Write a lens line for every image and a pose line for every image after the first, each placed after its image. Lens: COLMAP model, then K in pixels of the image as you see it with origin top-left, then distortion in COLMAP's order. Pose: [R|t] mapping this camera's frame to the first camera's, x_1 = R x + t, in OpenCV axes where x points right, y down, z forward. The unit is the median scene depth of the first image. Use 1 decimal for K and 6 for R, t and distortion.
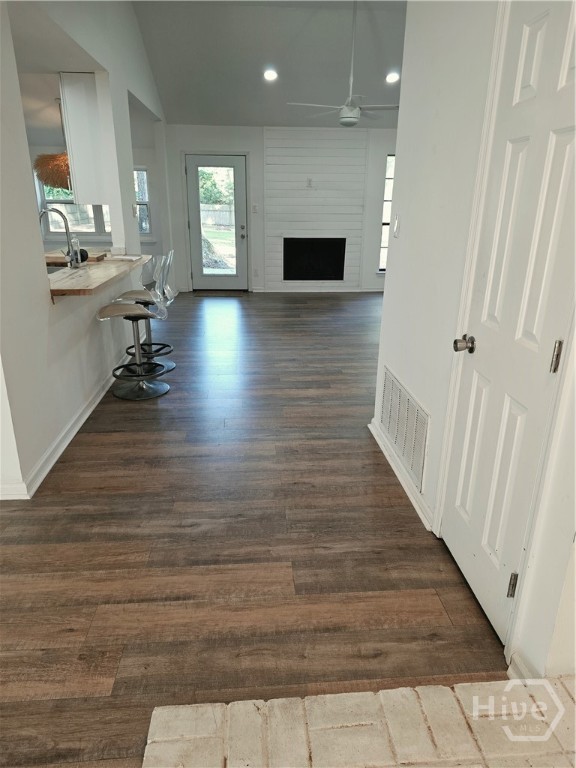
lens RADIAL K [[522.4, 0, 286.9], [0, 522.4, 406.3], [0, 0, 1]] dist [0.123779, -0.156066]
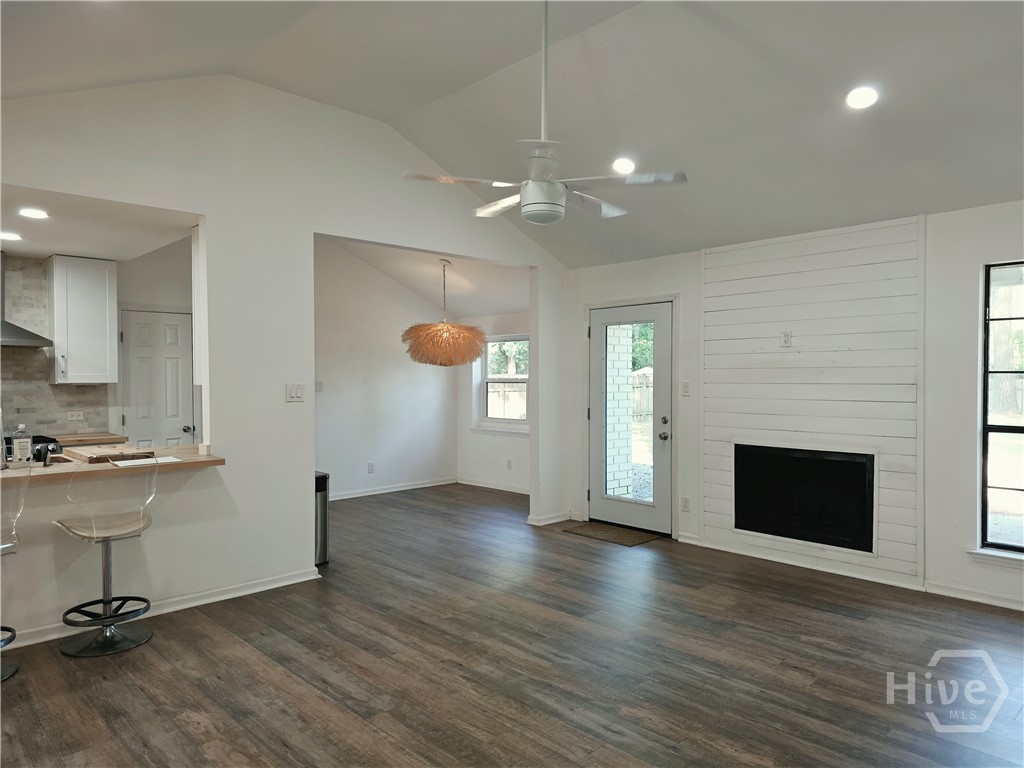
lens RADIAL K [[705.3, 0, 519.4], [0, 705.3, 387.2], [0, 0, 1]] dist [0.058563, -0.051184]
pose [[0.617012, 0.002803, -0.786949, 0.388280], [-0.275142, 0.937651, -0.212387, -0.175884], [0.737288, 0.347568, 0.579313, 0.460785]]
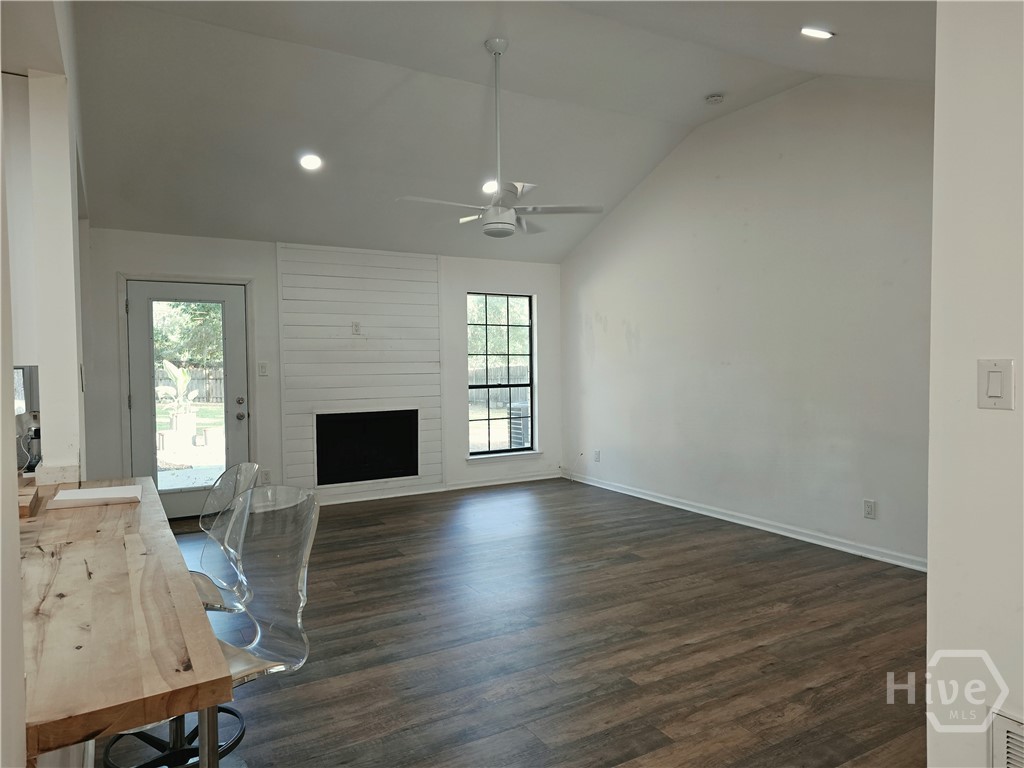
lens RADIAL K [[705.3, 0, 519.4], [0, 705.3, 387.2], [0, 0, 1]] dist [0.058563, -0.051184]
pose [[0.895025, -0.036133, 0.444550, -0.150913], [0.178957, 0.942057, -0.283729, -0.089477], [-0.408540, 0.333500, 0.849631, 0.247285]]
